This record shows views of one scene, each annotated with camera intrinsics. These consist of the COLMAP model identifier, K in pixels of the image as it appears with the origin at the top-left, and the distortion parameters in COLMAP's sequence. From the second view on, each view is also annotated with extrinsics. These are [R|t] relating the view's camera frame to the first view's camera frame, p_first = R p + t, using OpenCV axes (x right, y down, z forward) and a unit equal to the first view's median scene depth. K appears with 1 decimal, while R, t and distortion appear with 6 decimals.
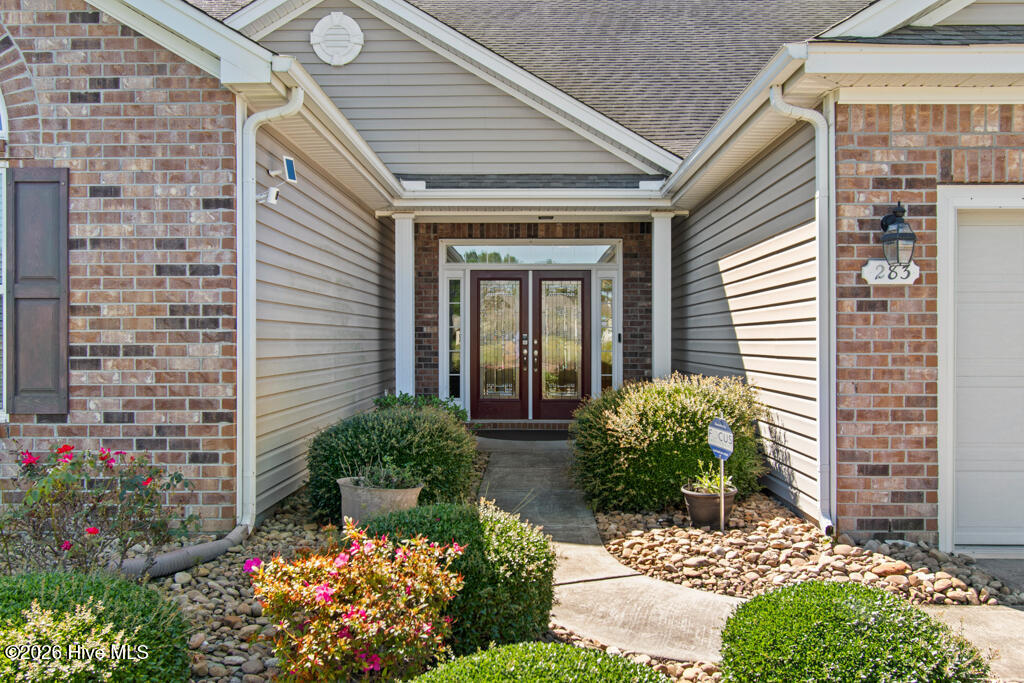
lens RADIAL K [[840.2, 0, 511.2], [0, 840.2, 339.5], [0, 0, 1]] dist [0.002430, 0.002768]
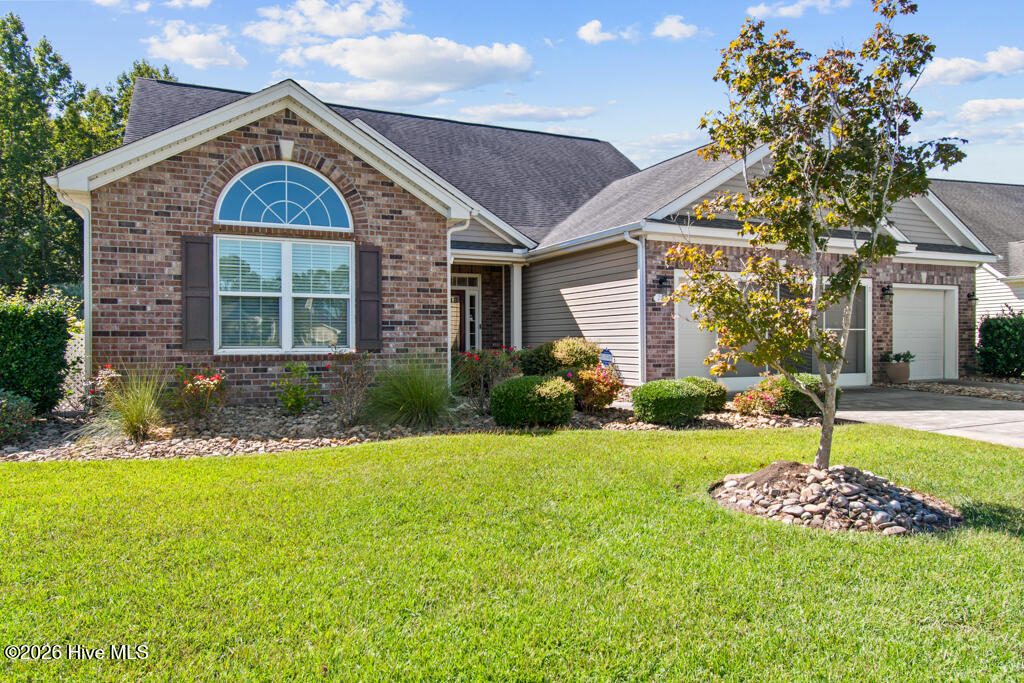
lens RADIAL K [[661.8, 0, 512.7], [0, 661.8, 341.3], [0, 0, 1]] dist [-0.002053, -0.000044]
pose [[0.906085, -0.004402, 0.423073, -0.984689], [0.003516, 0.999990, 0.002874, 0.061832], [-0.423081, -0.001117, 0.906091, -0.861812]]
